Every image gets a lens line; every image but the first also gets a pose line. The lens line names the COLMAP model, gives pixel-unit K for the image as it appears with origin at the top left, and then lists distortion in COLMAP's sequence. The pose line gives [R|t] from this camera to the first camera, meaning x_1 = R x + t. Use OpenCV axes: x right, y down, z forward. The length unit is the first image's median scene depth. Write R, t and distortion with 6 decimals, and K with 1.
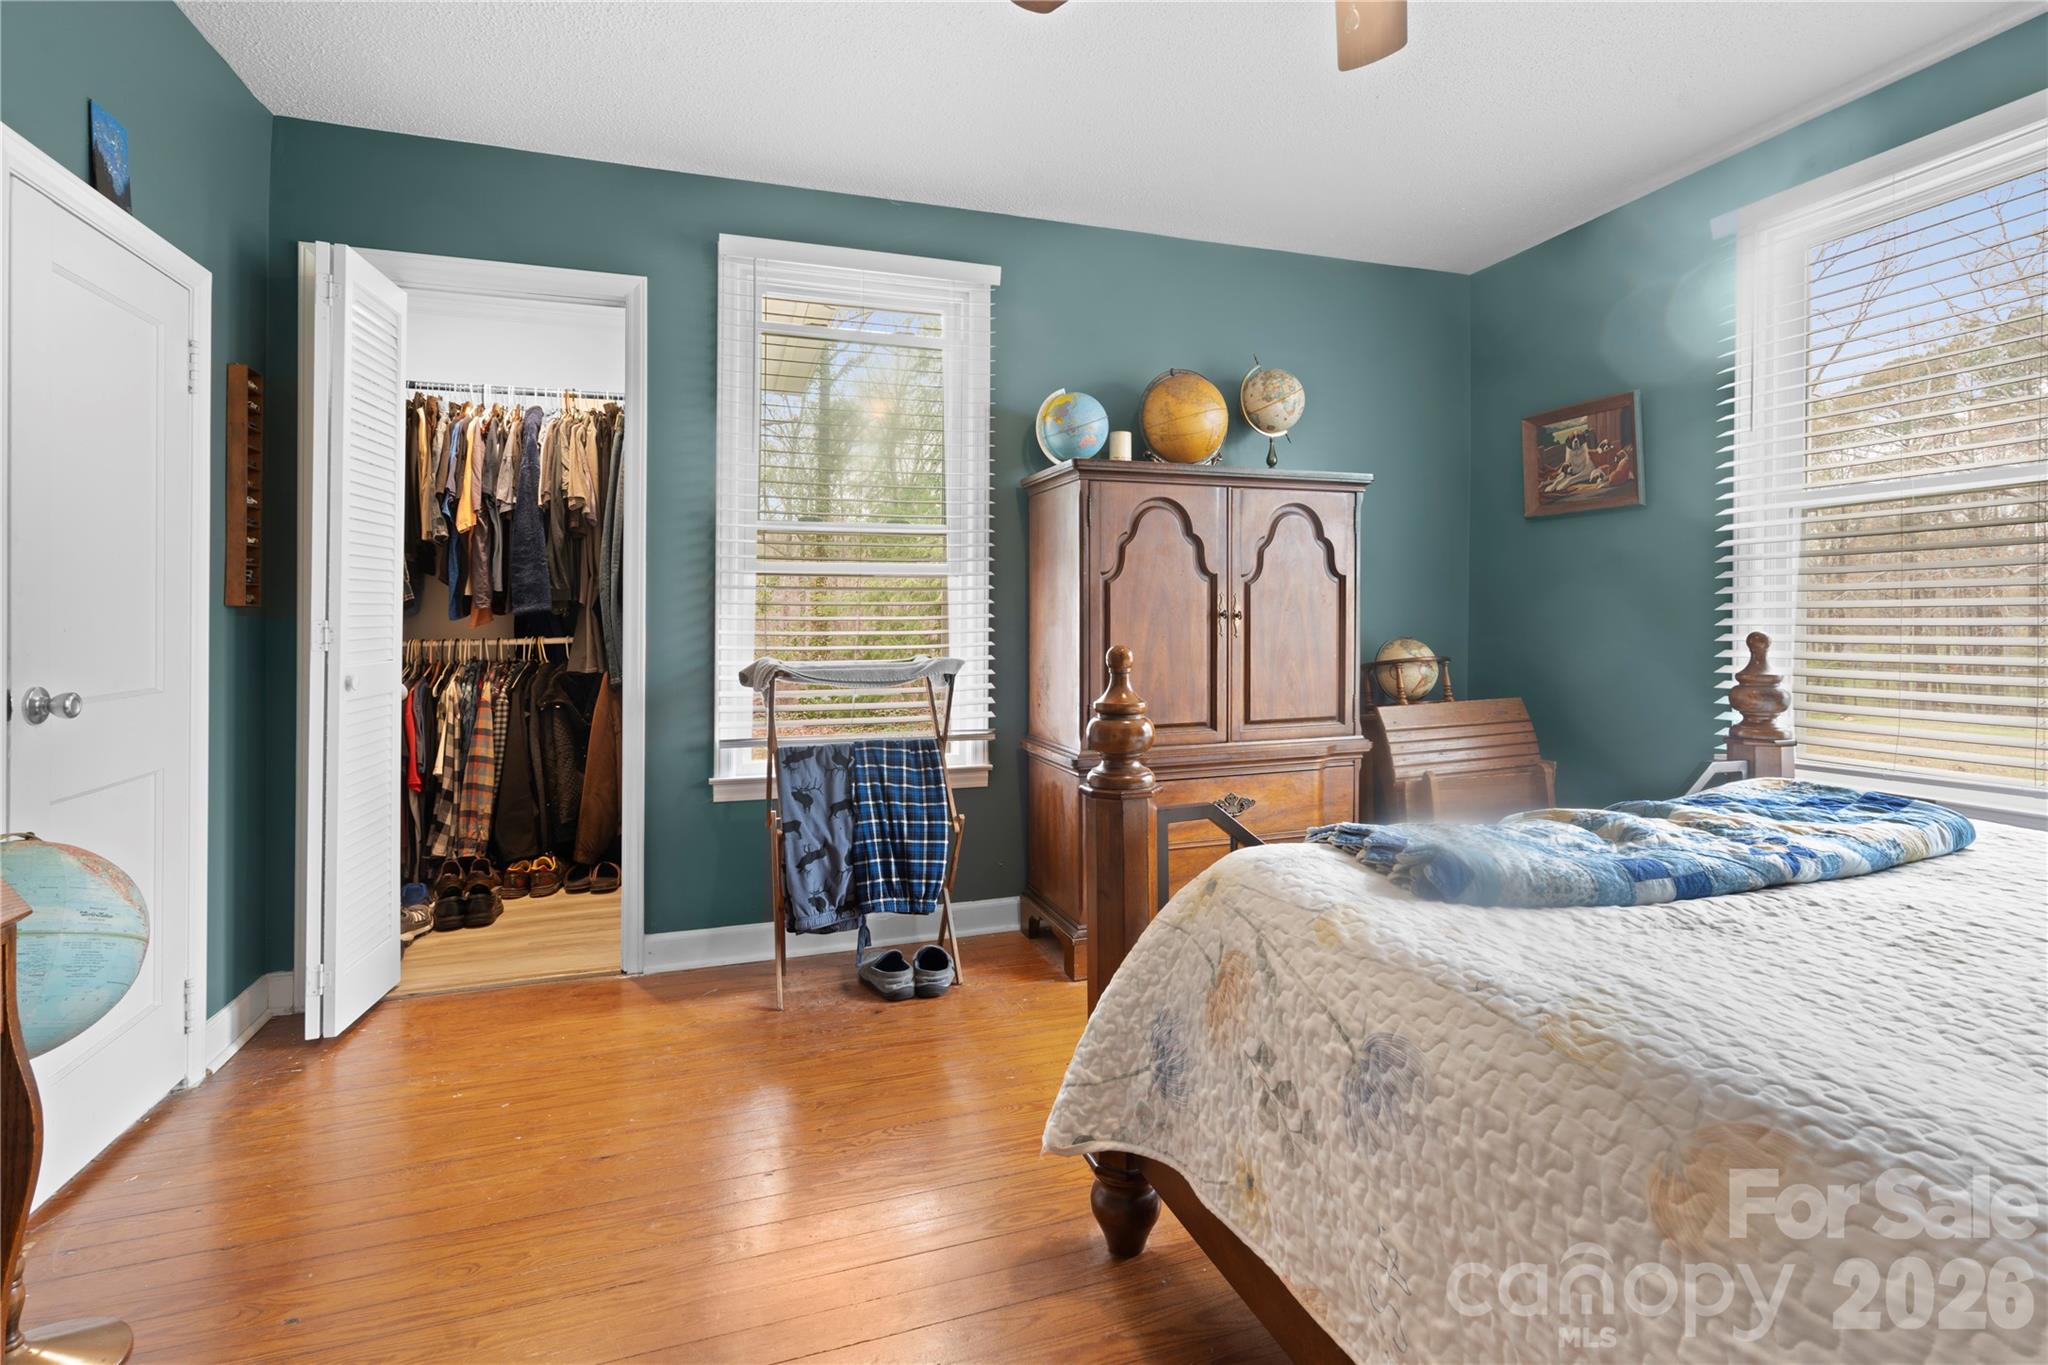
lens RADIAL K [[964.5, 0, 1019.1], [0, 964.5, 619.8], [0, 0, 1]] dist [-0.002876, 0.001620]
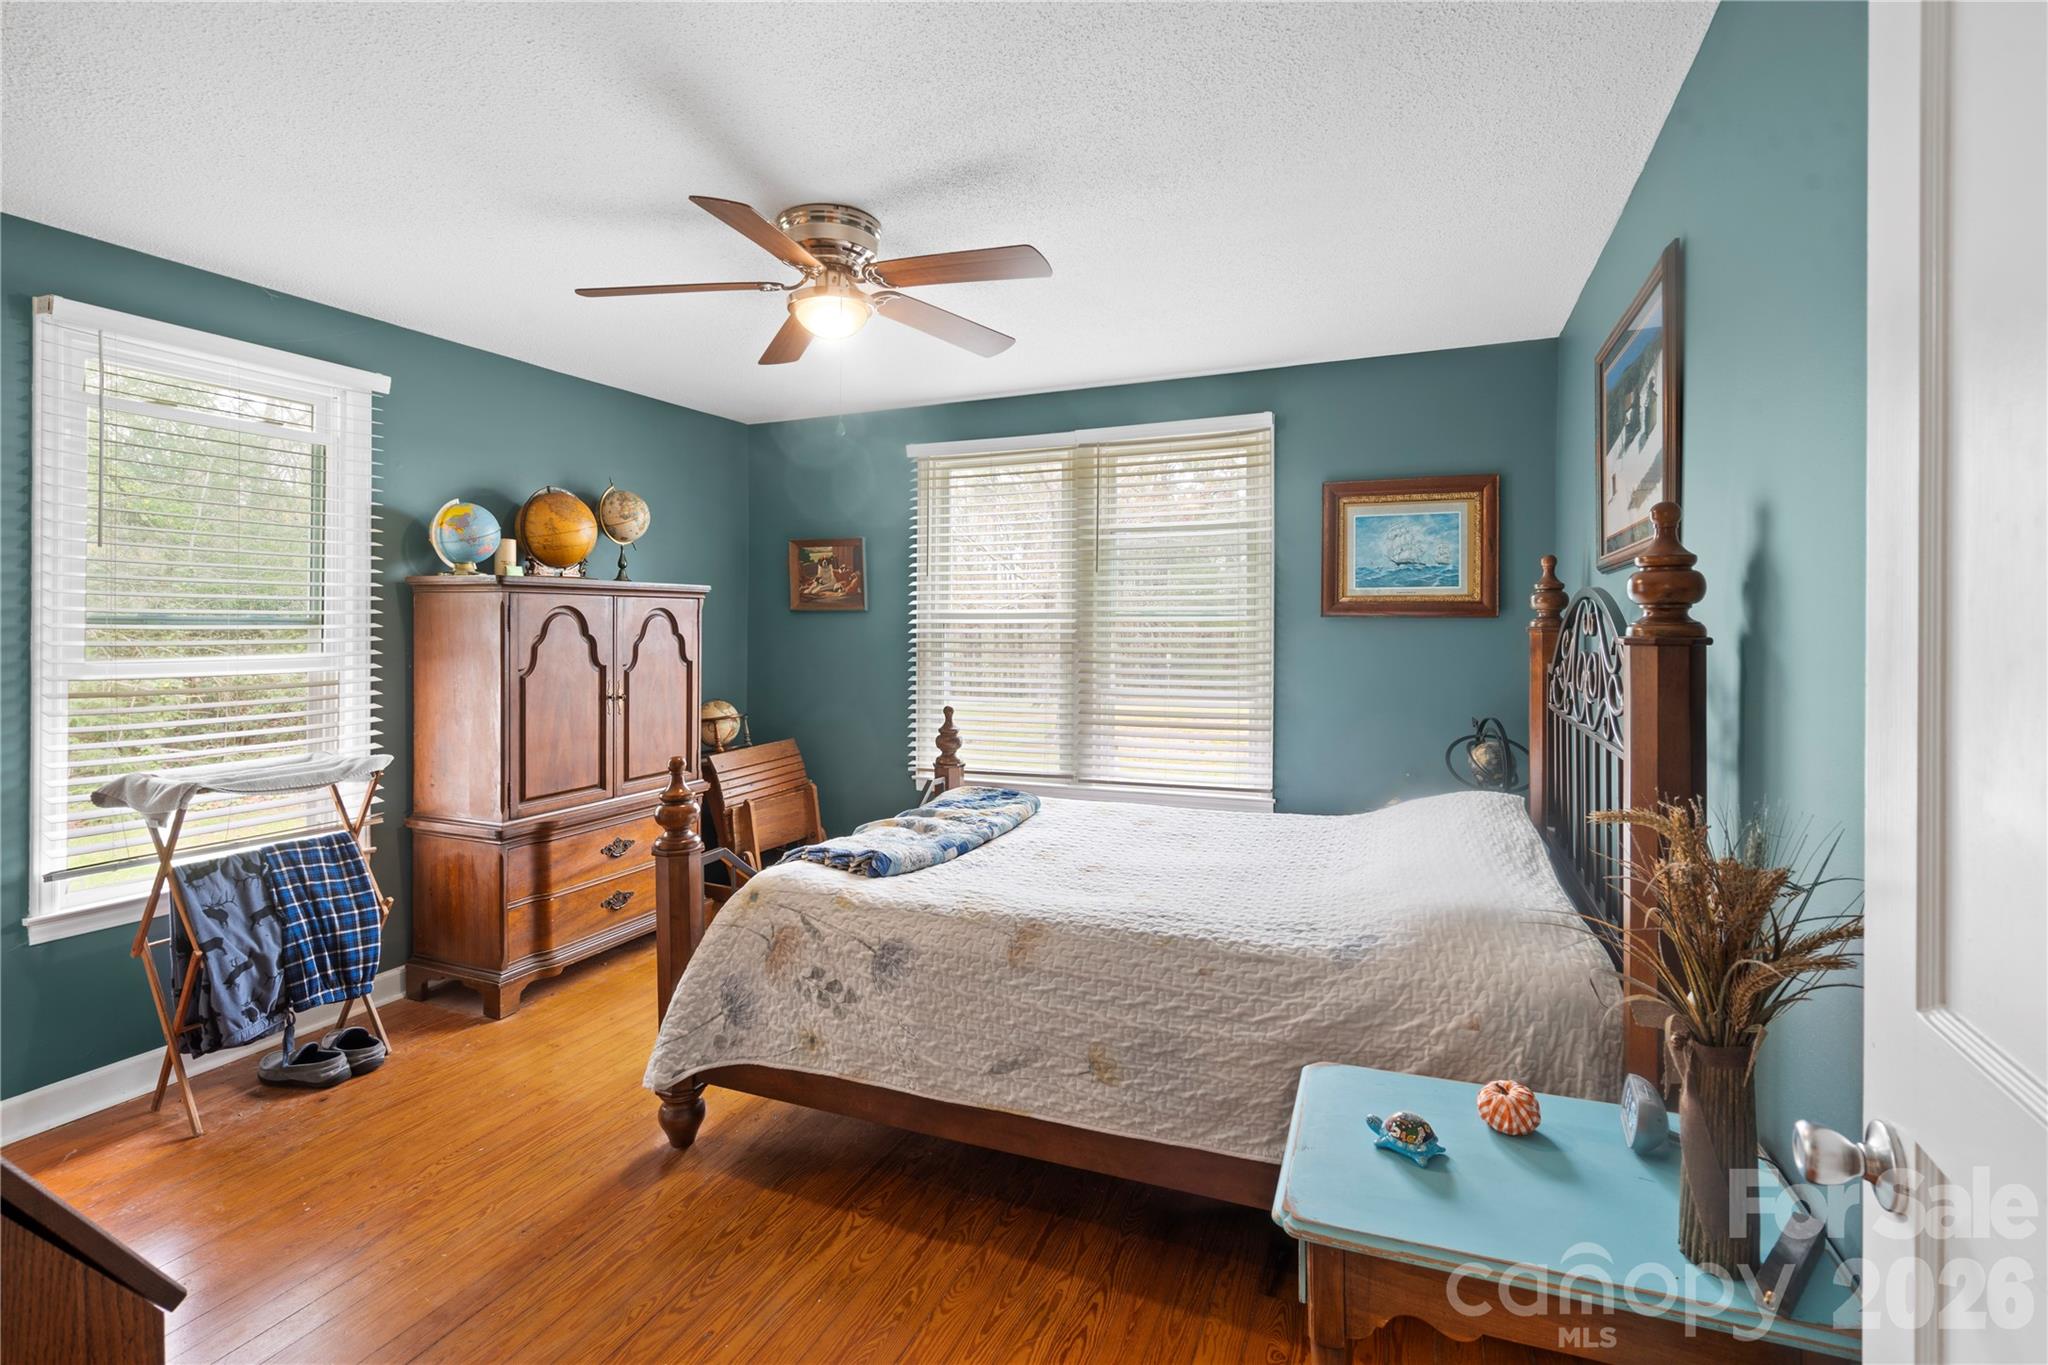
lens RADIAL K [[964.5, 0, 1019.1], [0, 964.5, 619.8], [0, 0, 1]] dist [-0.002876, 0.001620]
pose [[0.666689, 0.005283, 0.745317, -0.409804], [-0.001790, 0.999983, -0.005487, -0.110789], [-0.745334, 0.002324, 0.666687, -0.265256]]
